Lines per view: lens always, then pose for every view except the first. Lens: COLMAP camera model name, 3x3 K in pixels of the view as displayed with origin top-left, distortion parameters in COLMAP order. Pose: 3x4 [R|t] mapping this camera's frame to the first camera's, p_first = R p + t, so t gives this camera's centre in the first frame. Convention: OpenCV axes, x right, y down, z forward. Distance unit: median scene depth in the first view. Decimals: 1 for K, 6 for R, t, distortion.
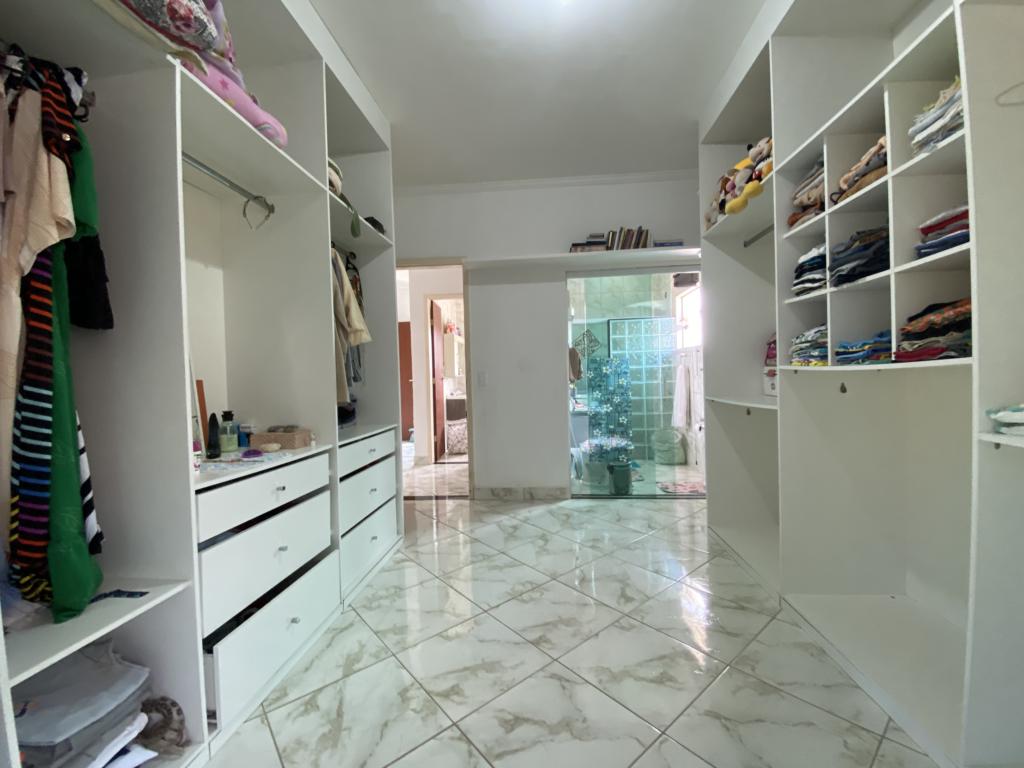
lens RADIAL K [[414.2, 0, 509.9], [0, 414.2, 384.1], [0, 0, 1]] dist [0.035394, -0.024979]
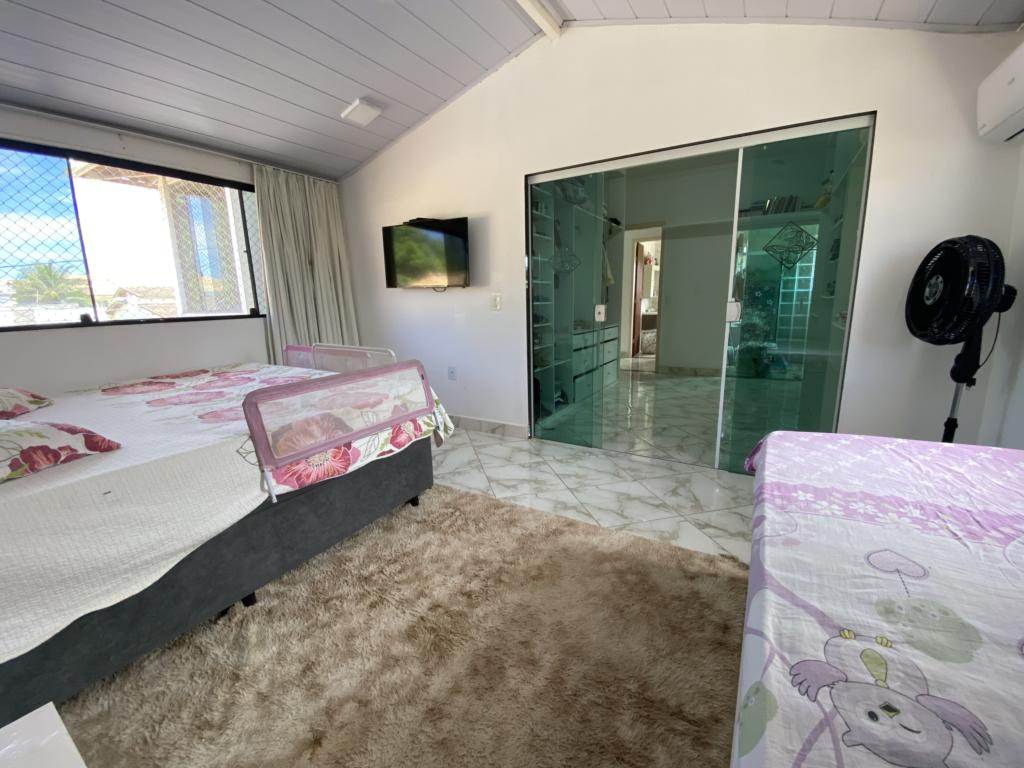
lens RADIAL K [[414.2, 0, 509.9], [0, 414.2, 384.1], [0, 0, 1]] dist [0.035394, -0.024979]
pose [[0.902991, 0.089693, -0.420194, 0.160266], [-0.007330, 0.981042, 0.193656, -0.001623], [0.429598, -0.171790, 0.886529, -1.444180]]
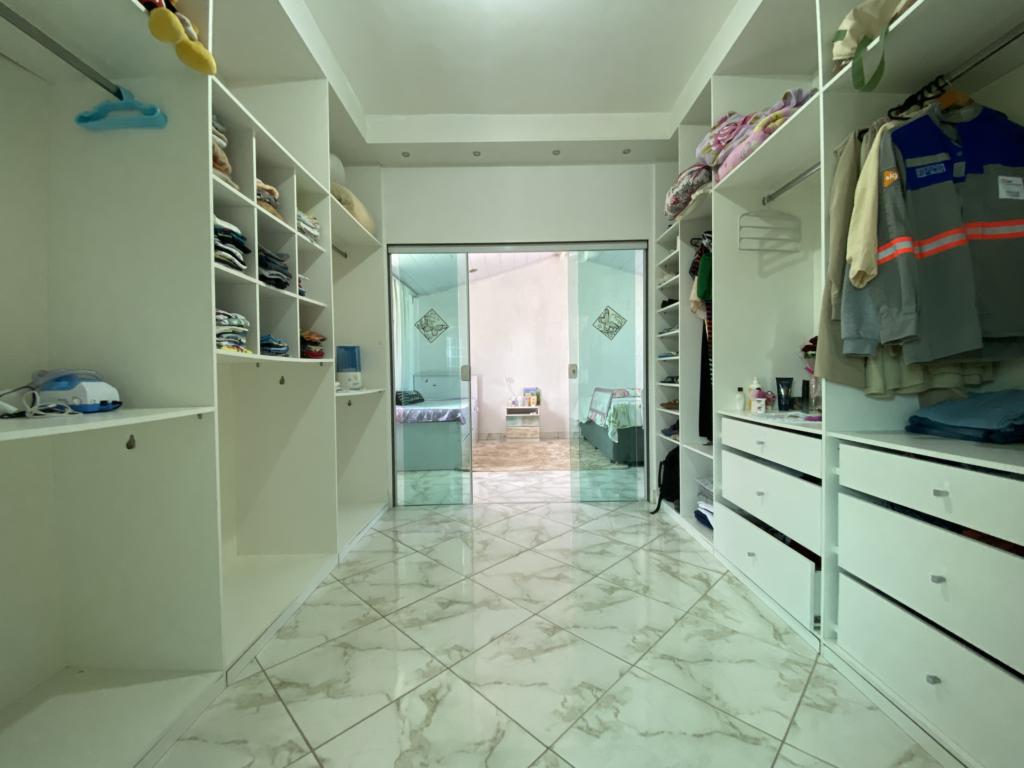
lens RADIAL K [[414.2, 0, 509.9], [0, 414.2, 384.1], [0, 0, 1]] dist [0.035394, -0.024979]
pose [[-0.994890, 0.041540, -0.092023, 0.204730], [0.037622, 0.998327, 0.043916, 0.004077], [0.093693, 0.040229, -0.994788, 1.675081]]
